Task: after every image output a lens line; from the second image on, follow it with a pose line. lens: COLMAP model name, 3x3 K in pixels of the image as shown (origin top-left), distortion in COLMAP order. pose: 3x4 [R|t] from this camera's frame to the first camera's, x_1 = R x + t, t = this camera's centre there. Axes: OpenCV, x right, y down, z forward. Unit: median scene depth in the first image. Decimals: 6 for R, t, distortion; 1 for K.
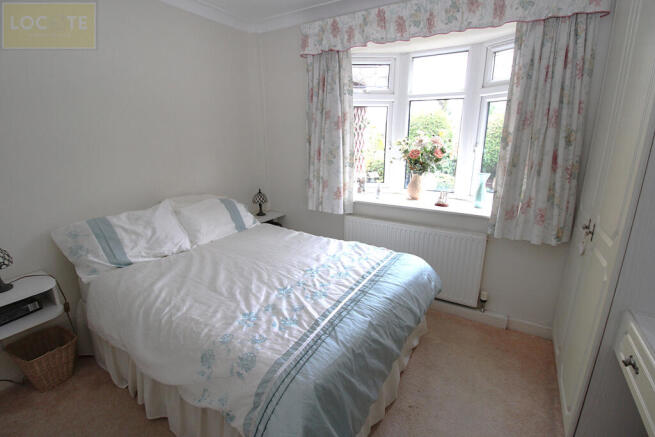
lens RADIAL K [[304.2, 0, 330.7], [0, 304.2, 216.1], [0, 0, 1]] dist [0.000983, -0.013577]
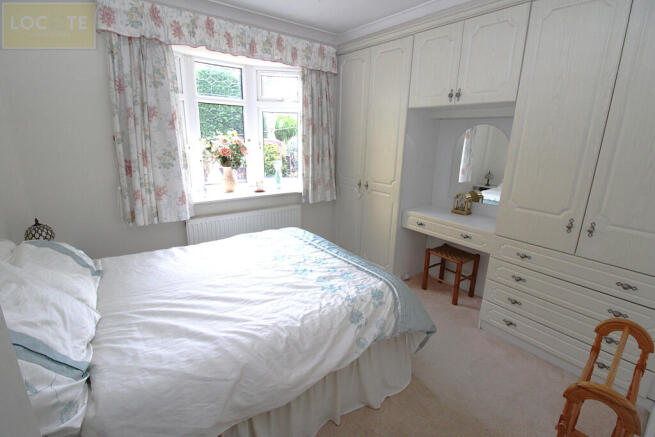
lens RADIAL K [[304.2, 0, 330.7], [0, 304.2, 216.1], [0, 0, 1]] dist [0.000983, -0.013577]
pose [[0.355306, -0.231991, 0.905504, -0.696152], [0.210278, 0.963720, 0.164396, -0.082242], [-0.910791, 0.131997, 0.391198, 0.242992]]
